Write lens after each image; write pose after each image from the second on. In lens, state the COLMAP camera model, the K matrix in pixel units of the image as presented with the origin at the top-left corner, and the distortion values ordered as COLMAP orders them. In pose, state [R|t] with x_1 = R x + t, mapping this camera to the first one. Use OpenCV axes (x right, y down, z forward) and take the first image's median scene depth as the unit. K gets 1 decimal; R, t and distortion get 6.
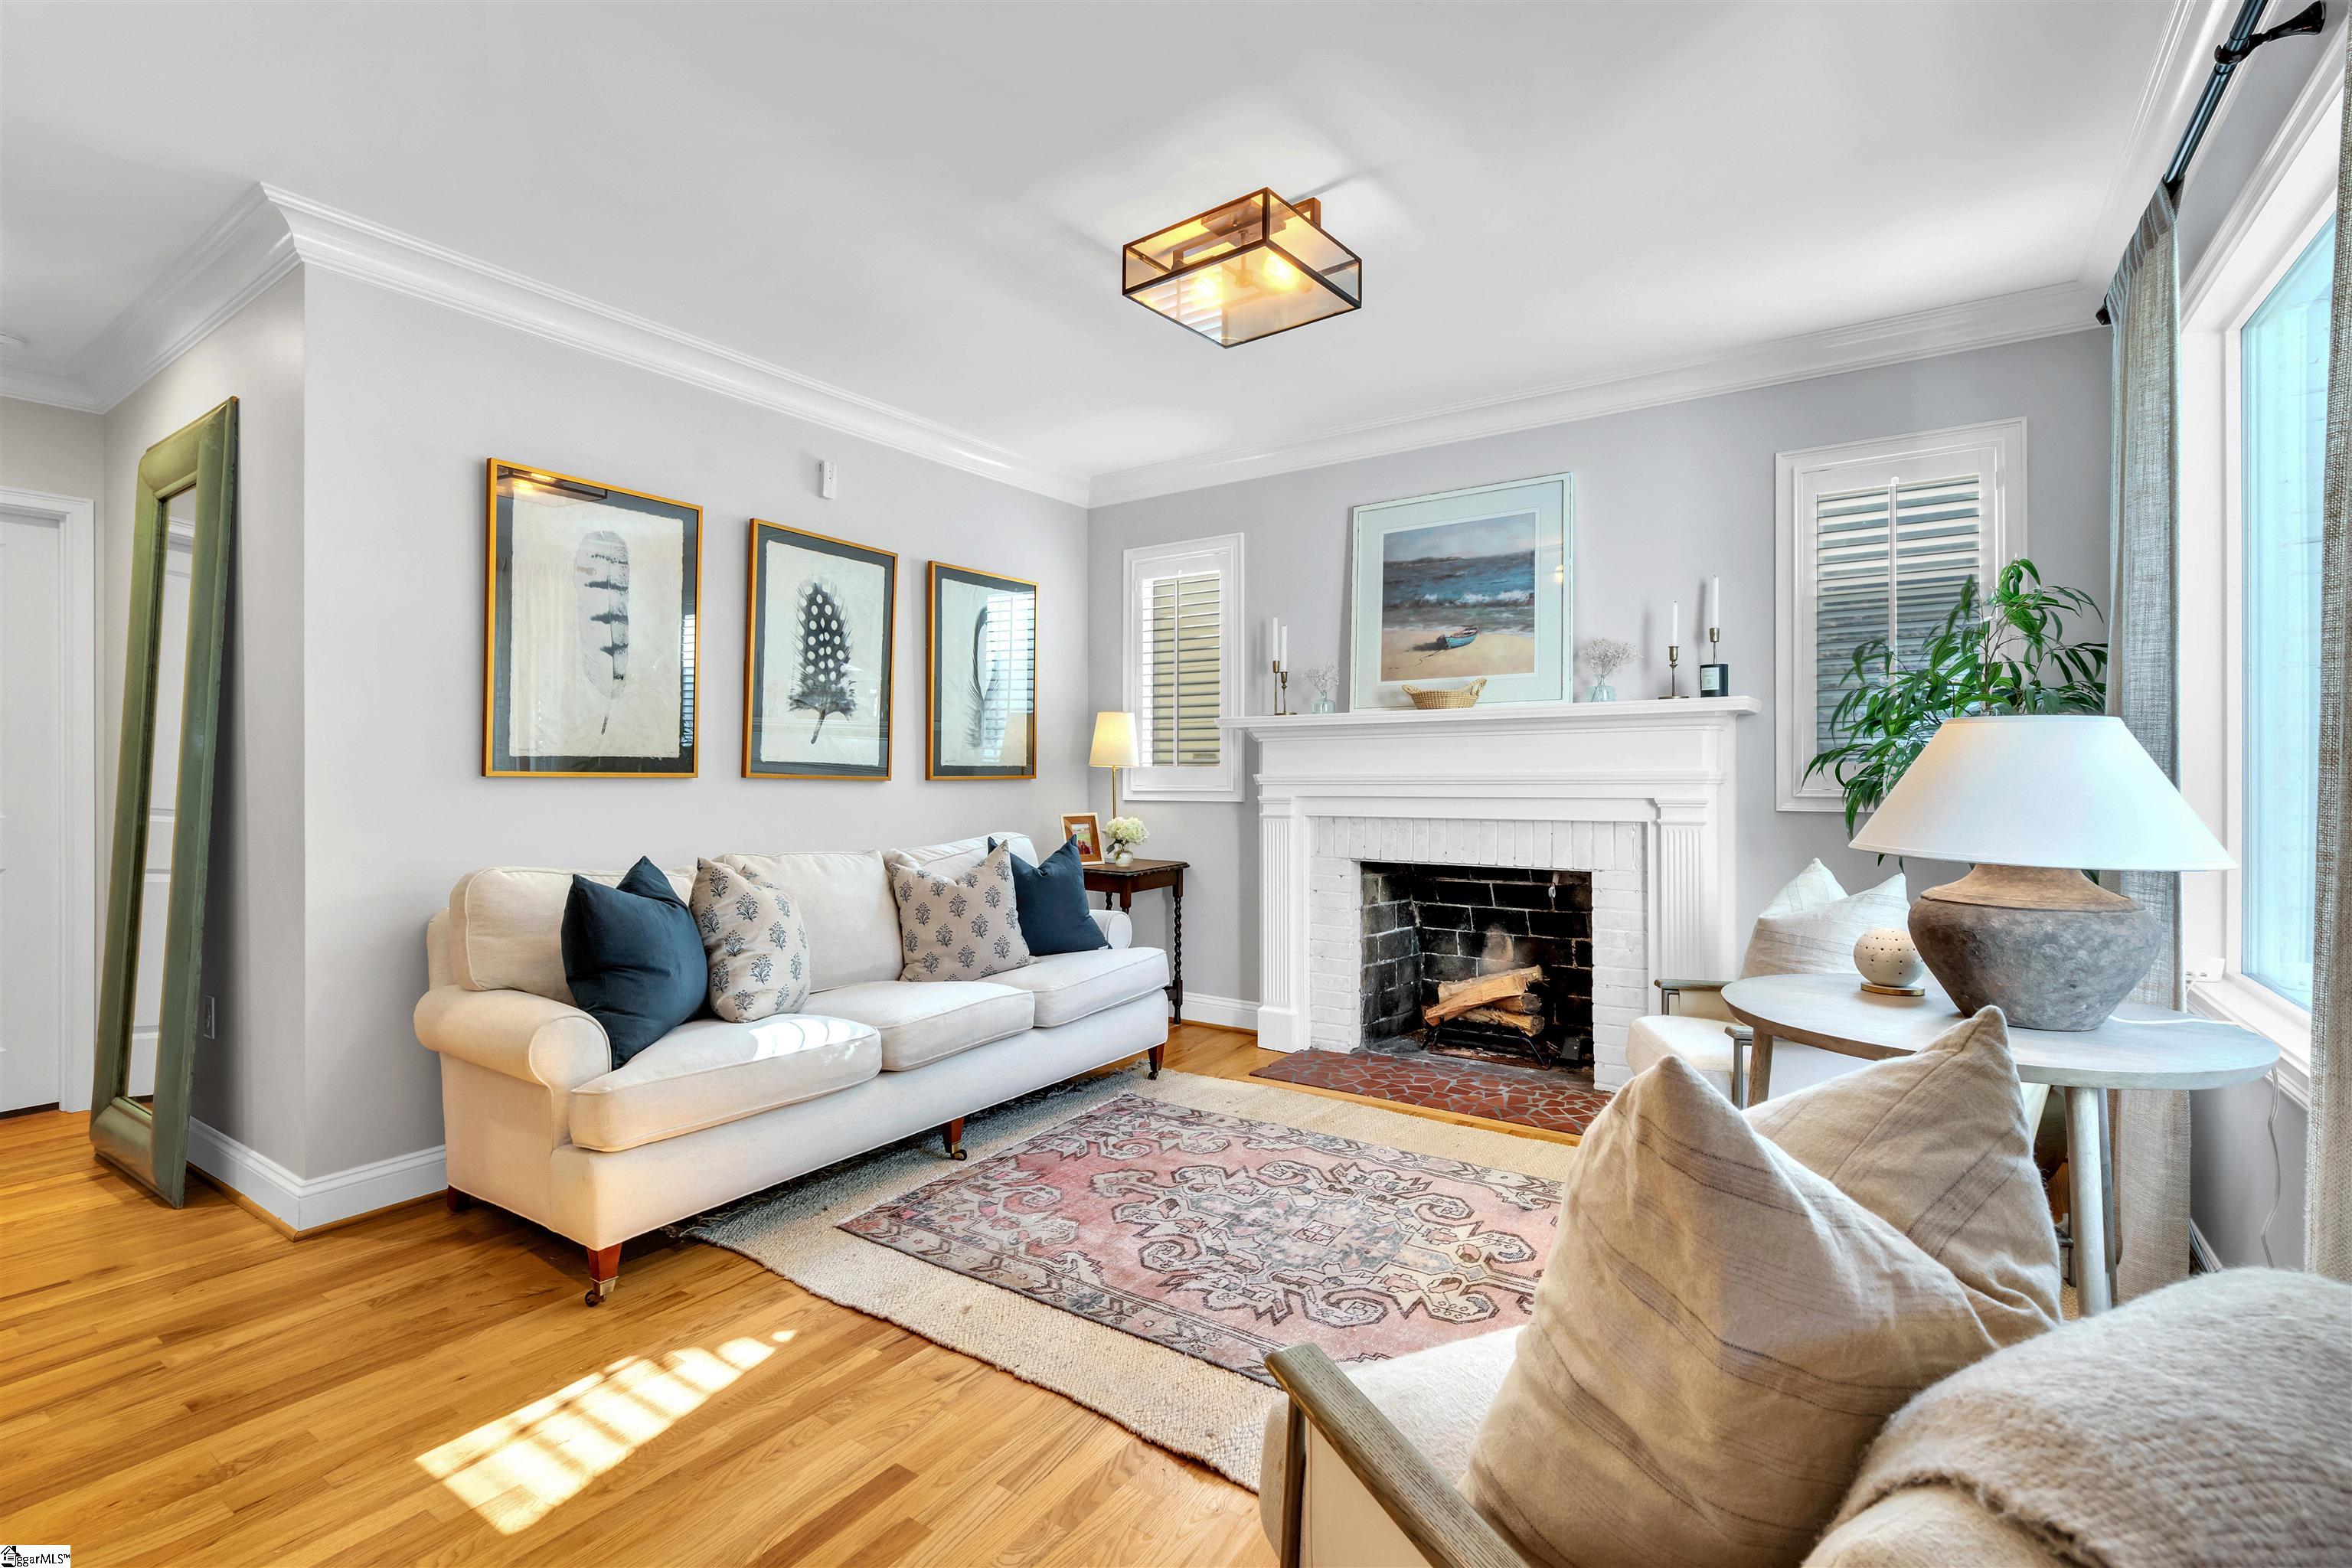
lens RADIAL K [[1045.2, 0, 1179.4], [0, 1045.2, 772.2], [0, 0, 1]] dist [-0.013957, 0.004729]
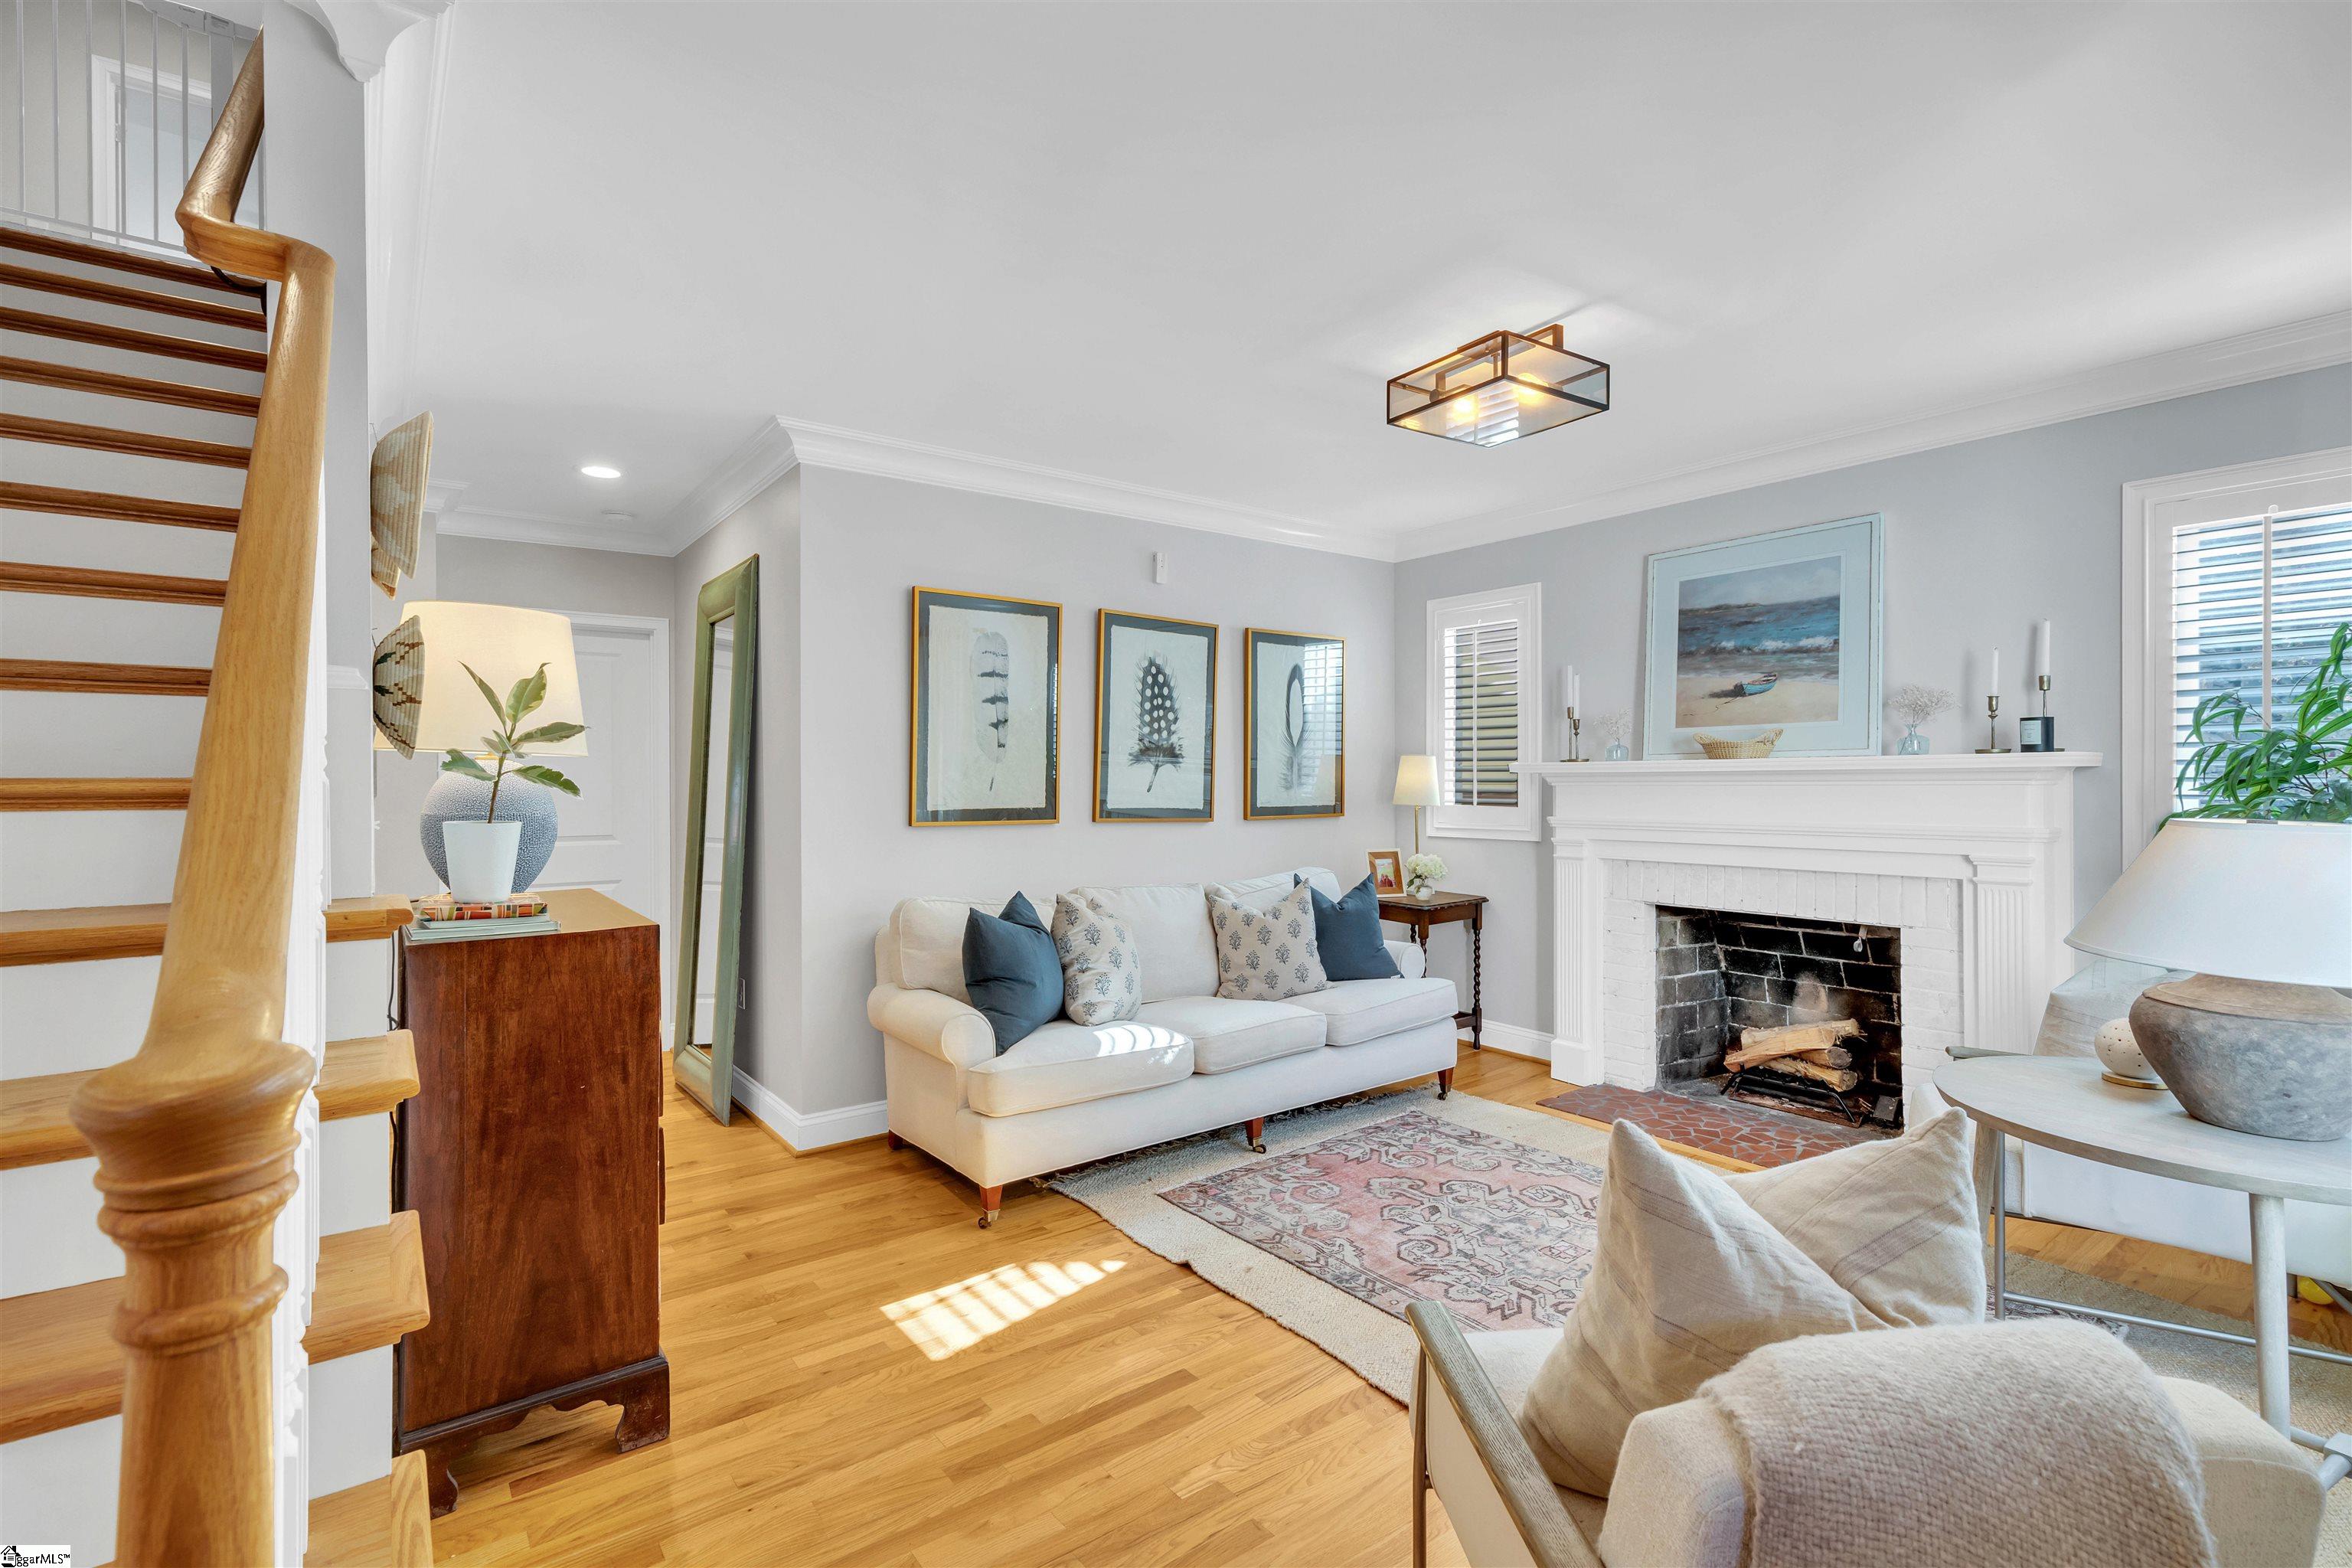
lens RADIAL K [[1045.2, 0, 1189.8], [0, 1045.2, 777.8], [0, 0, 1]] dist [-0.013957, 0.004729]
pose [[0.949427, -0.001309, -0.313986, 0.082619], [0.001318, 0.999999, -0.000184, -0.051320], [0.313986, -0.000239, 0.949428, -0.143907]]
